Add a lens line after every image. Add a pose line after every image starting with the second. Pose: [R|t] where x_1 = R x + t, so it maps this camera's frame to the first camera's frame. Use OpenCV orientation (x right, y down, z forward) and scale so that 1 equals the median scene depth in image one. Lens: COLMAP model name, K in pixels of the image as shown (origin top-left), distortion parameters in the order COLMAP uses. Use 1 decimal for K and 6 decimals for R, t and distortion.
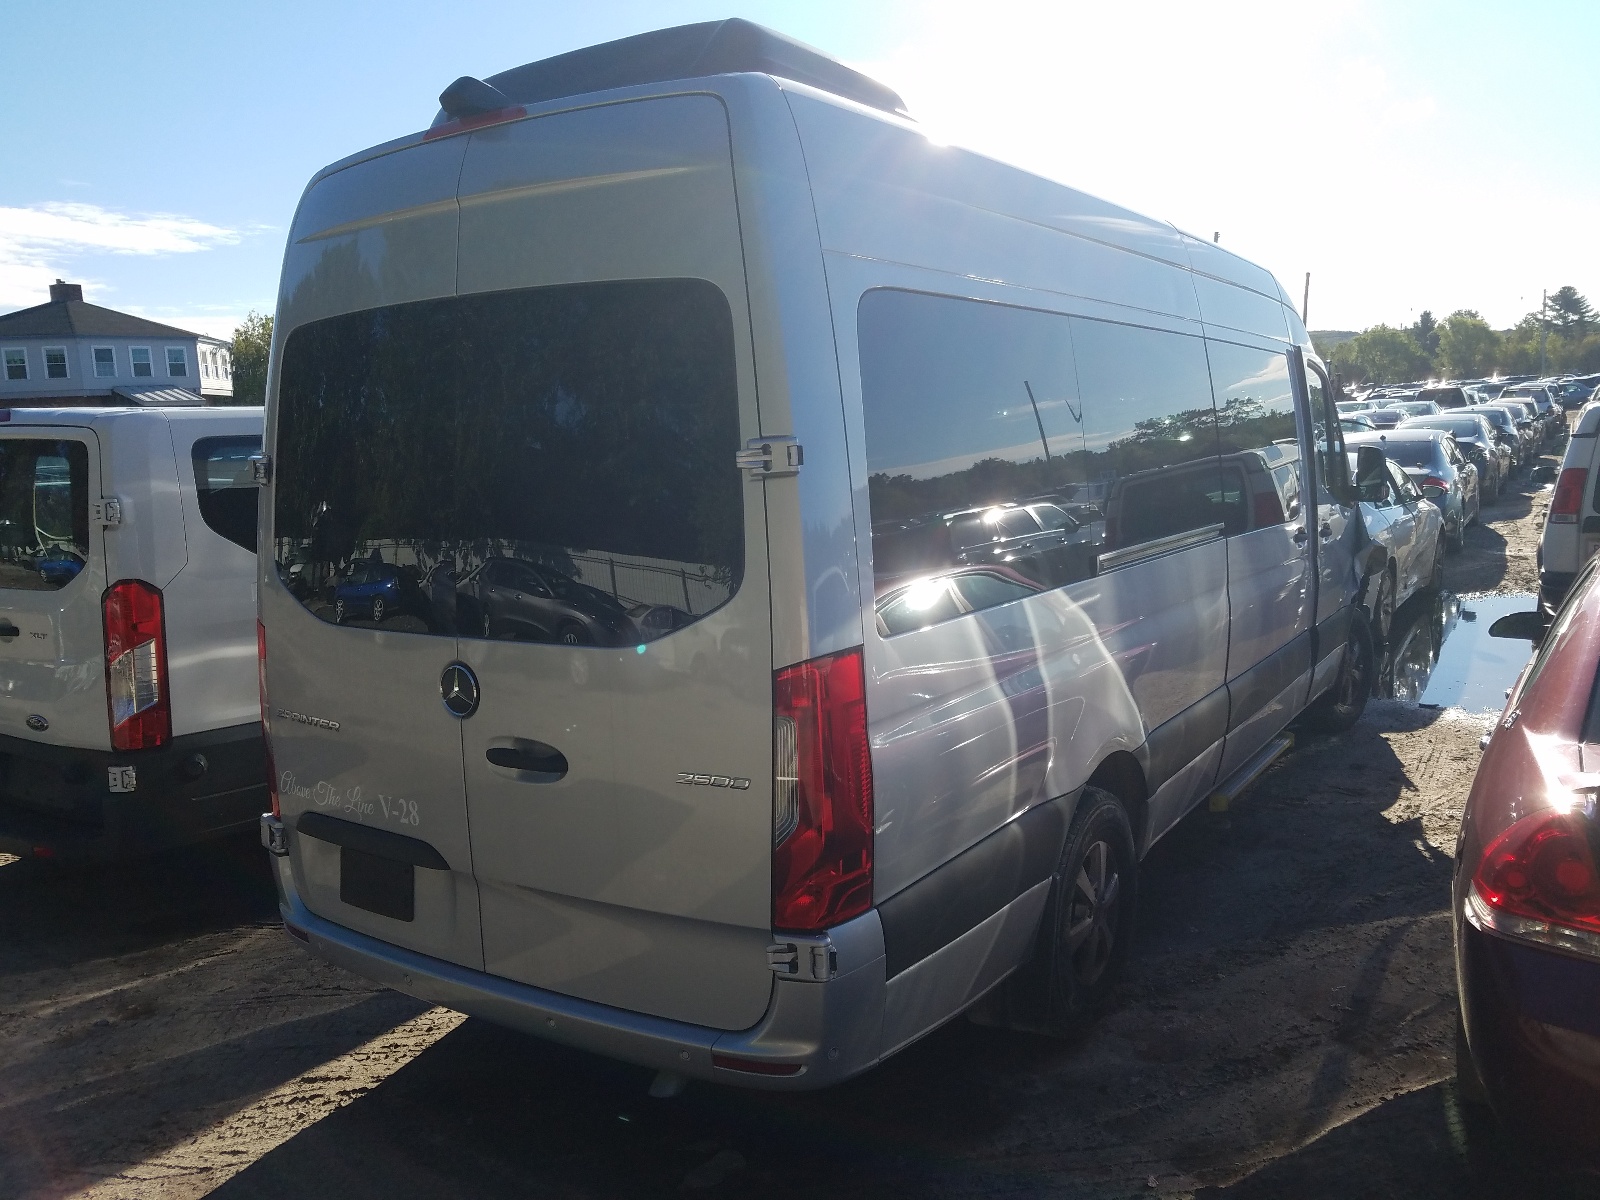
lens RADIAL K [[1253.9, 0, 802.0], [0, 1253.9, 605.0], [0, 0, 1]] dist [0.014216, -0.006197]
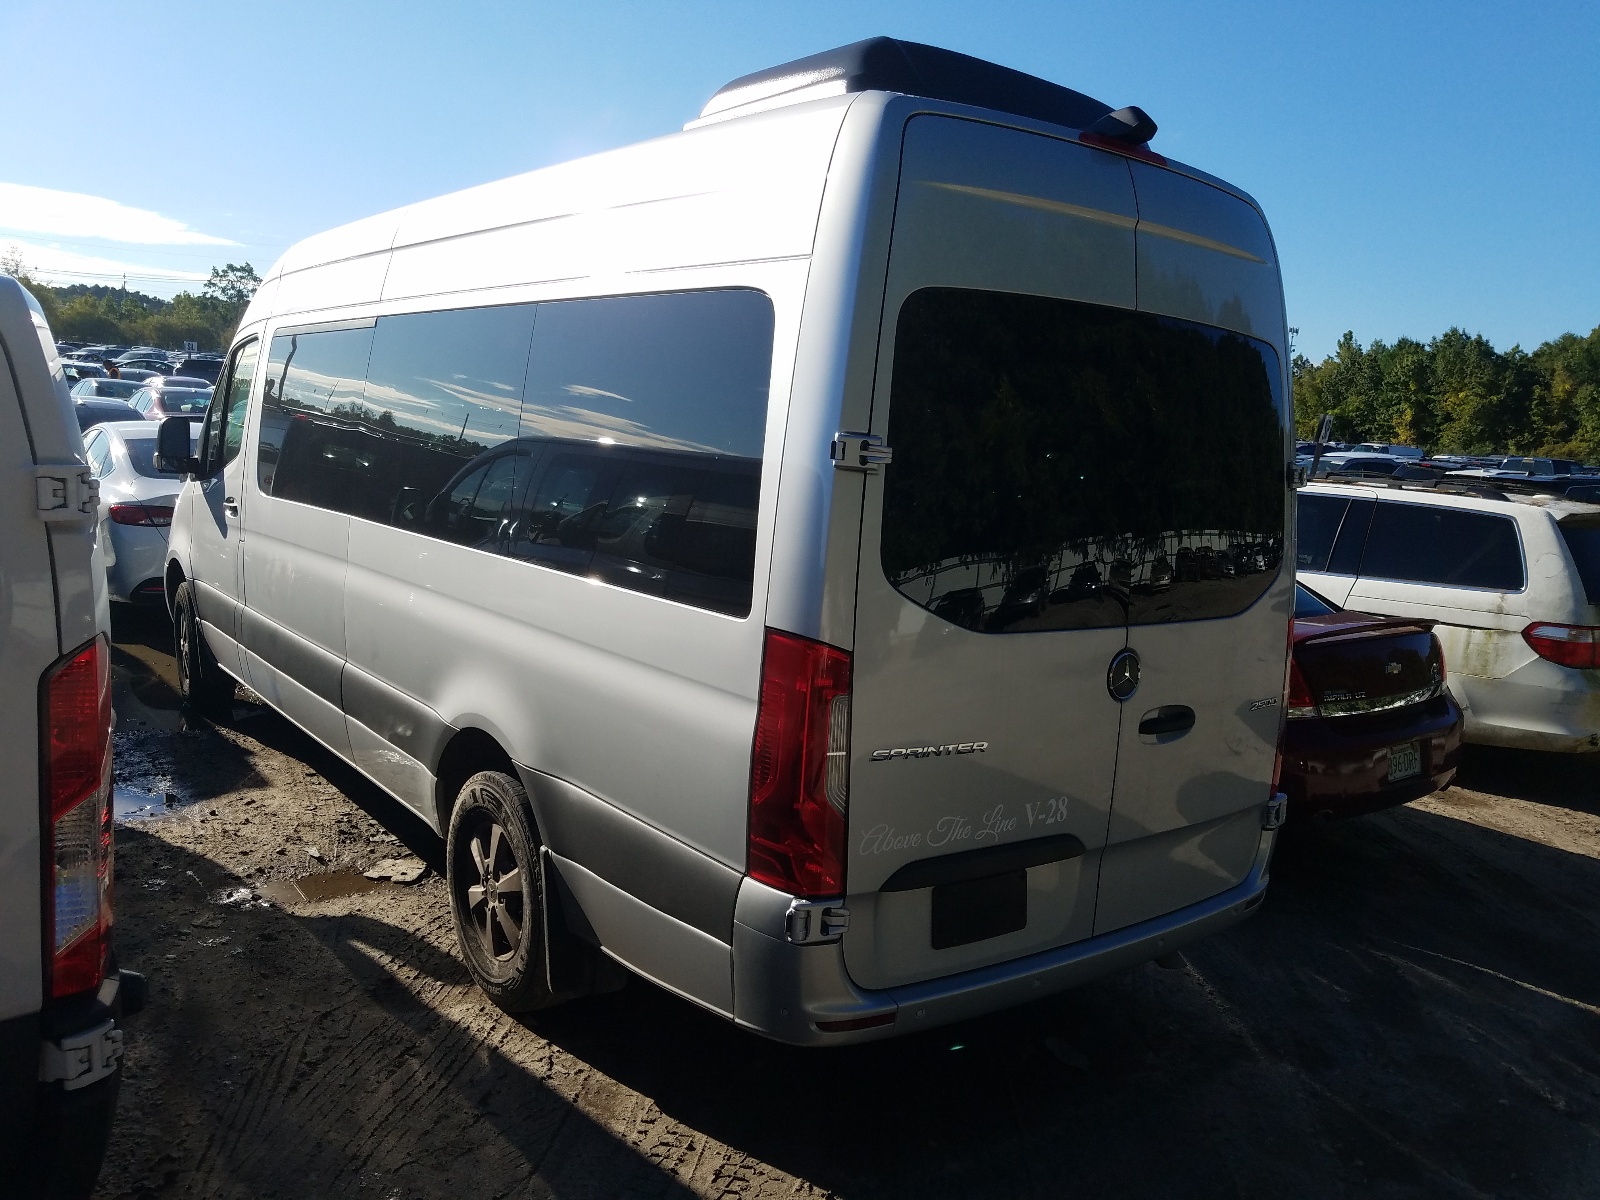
lens RADIAL K [[1253.9, 0, 801.2], [0, 1253.9, 596.7], [0, 0, 1]] dist [0.014216, -0.006197]
pose [[0.325625, -0.072055, 0.942749, -1.365315], [0.050825, 0.996984, 0.058645, -0.075797], [-0.944132, 0.028819, 0.328305, 0.899024]]
